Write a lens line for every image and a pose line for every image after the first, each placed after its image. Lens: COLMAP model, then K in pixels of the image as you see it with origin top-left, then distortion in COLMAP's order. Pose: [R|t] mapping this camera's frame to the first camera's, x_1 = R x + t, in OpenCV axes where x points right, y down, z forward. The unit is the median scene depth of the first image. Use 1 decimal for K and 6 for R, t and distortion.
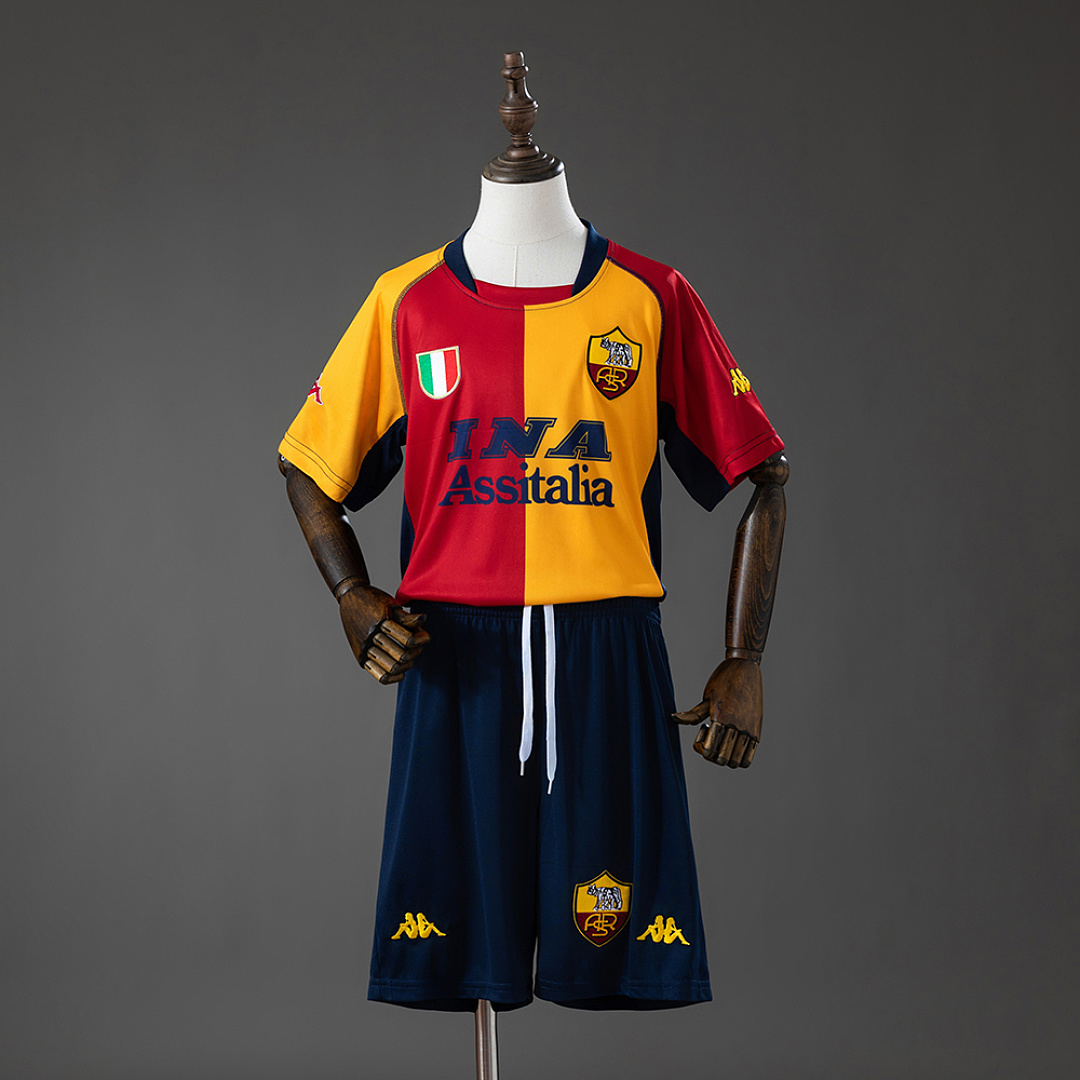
lens RADIAL K [[3088.4, 0, 540.0], [0, 3088.4, 540.0], [0, 0, 1]] dist [0.005220, -0.023206]
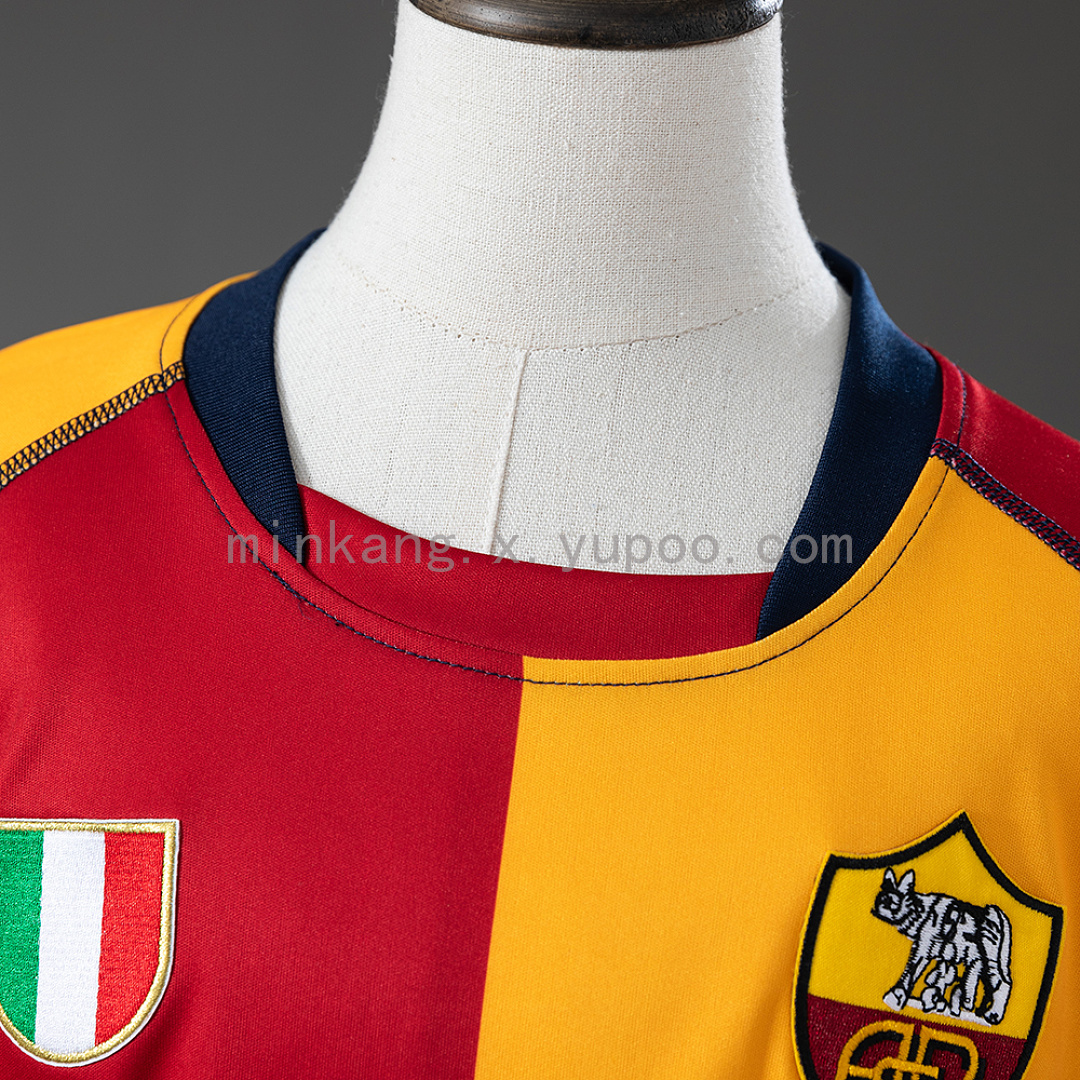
lens RADIAL K [[3088.4, 0, 540.0], [0, 3088.4, 540.0], [0, 0, 1]] dist [0.005220, -0.023206]
pose [[0.992120, 0.124214, 0.016408, -0.008470], [-0.124941, 0.990620, 0.055335, -0.096170], [-0.009381, -0.056949, 0.998333, 0.803356]]
